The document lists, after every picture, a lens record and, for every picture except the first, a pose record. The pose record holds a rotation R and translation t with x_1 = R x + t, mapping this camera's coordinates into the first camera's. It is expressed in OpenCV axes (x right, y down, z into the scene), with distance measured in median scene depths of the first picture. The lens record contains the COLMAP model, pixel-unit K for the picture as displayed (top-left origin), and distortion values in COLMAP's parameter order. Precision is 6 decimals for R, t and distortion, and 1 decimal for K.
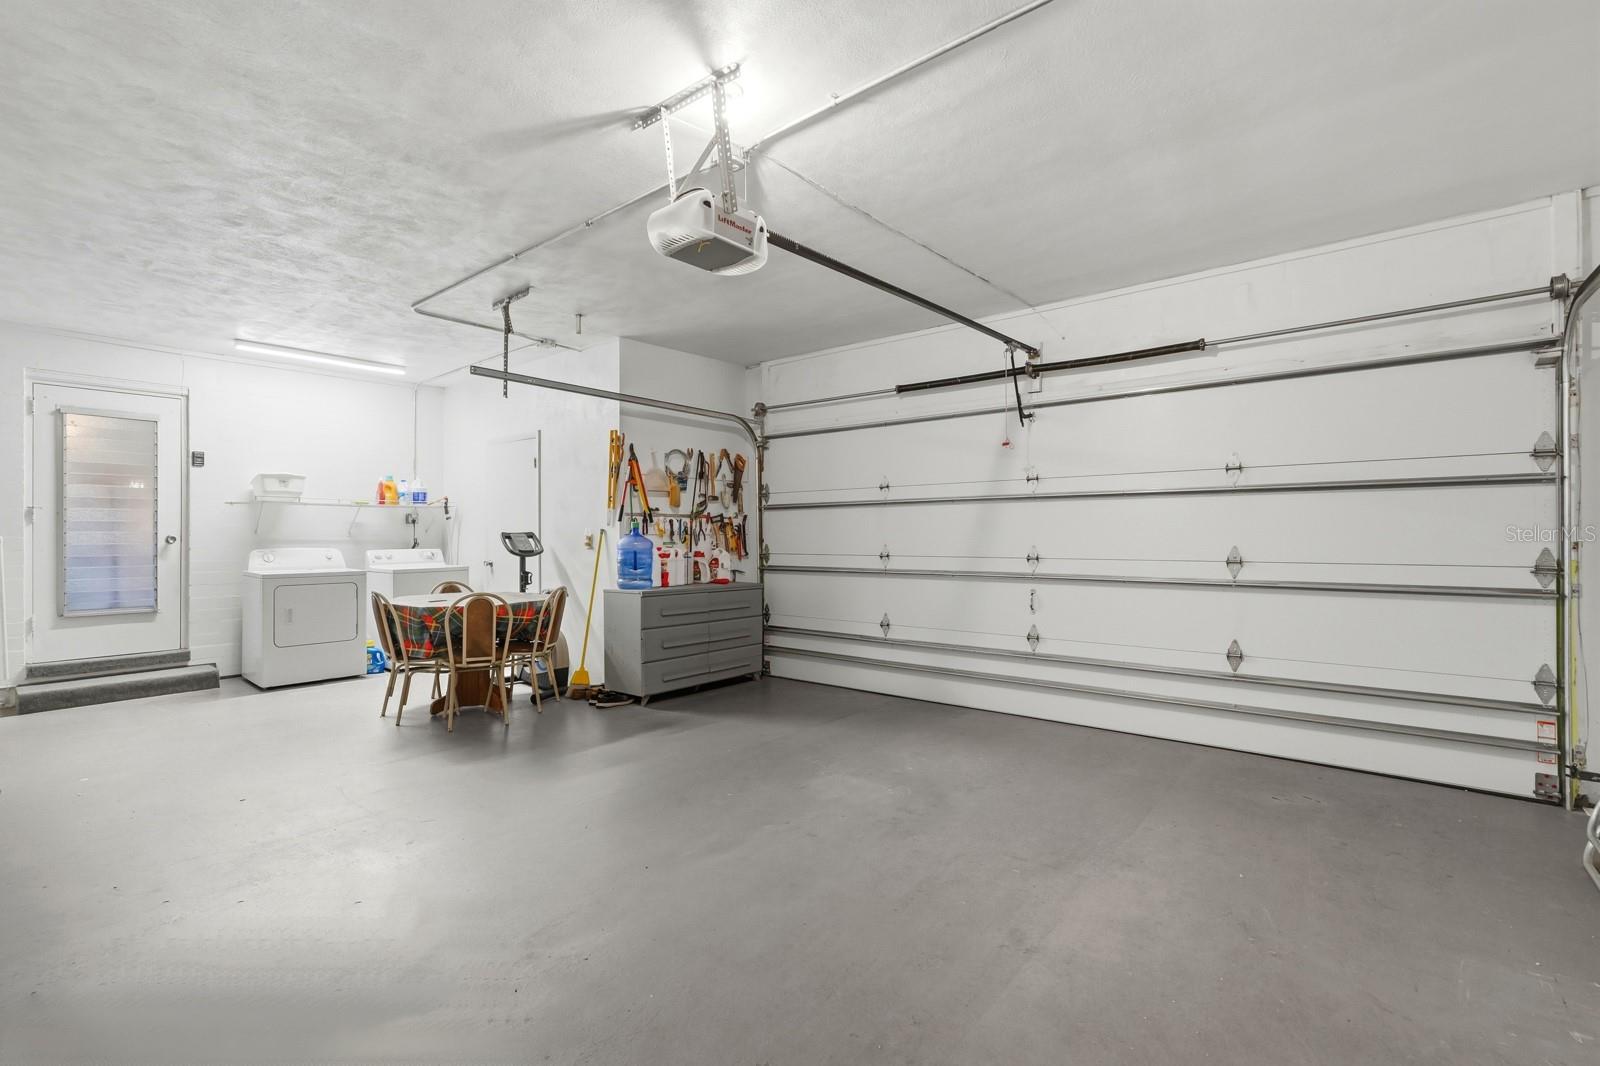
lens RADIAL K [[703.5, 0, 800.0], [0, 703.5, 533.0], [0, 0, 1]] dist [-0.016584, -0.000004]
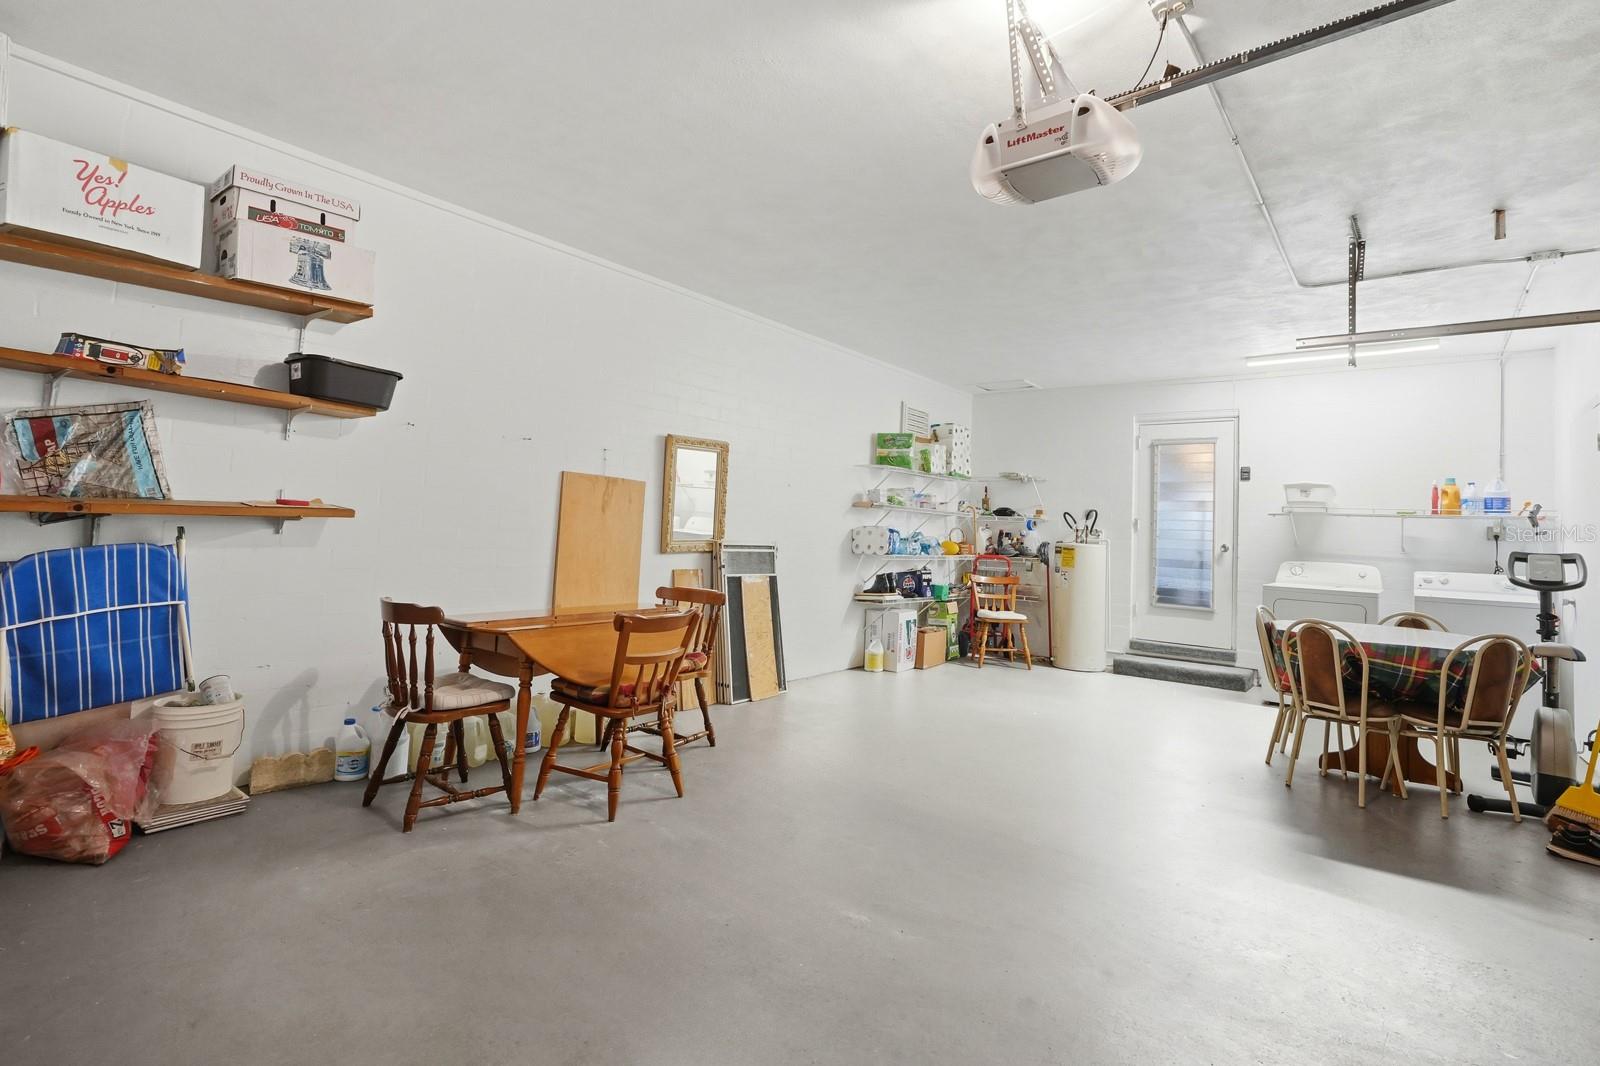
lens RADIAL K [[765.8, 0, 797.3], [0, 765.8, 514.4], [0, 0, 1]] dist [0.001556, 0.000102]
pose [[0.009984, -0.015781, -0.999826, 0.321949], [-0.039632, 0.999084, -0.016165, 0.002361], [0.999164, 0.039787, 0.009350, 0.319457]]
